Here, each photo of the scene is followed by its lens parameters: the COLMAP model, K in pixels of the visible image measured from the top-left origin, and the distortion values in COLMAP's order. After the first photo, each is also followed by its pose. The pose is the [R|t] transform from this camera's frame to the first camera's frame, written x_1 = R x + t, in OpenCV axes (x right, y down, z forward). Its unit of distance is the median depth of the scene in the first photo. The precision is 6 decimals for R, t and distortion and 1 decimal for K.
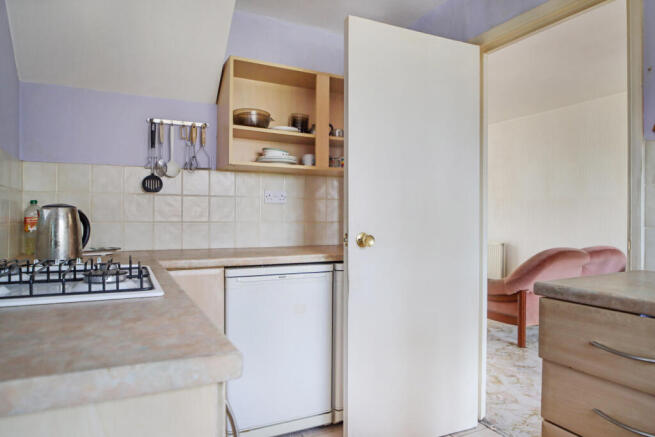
lens RADIAL K [[416.4, 0, 331.5], [0, 416.4, 219.2], [0, 0, 1]] dist [-0.027078, 0.001758]
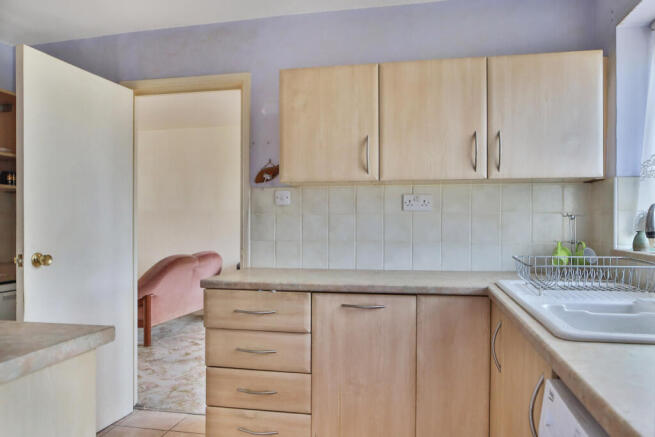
lens RADIAL K [[416.4, 0, 331.5], [0, 416.4, 219.2], [0, 0, 1]] dist [-0.027078, 0.001758]
pose [[0.624019, 0.007262, 0.781376, -0.204459], [0.007415, 0.999857, -0.015214, -0.023841], [-0.781374, 0.015288, 0.623876, -0.176811]]
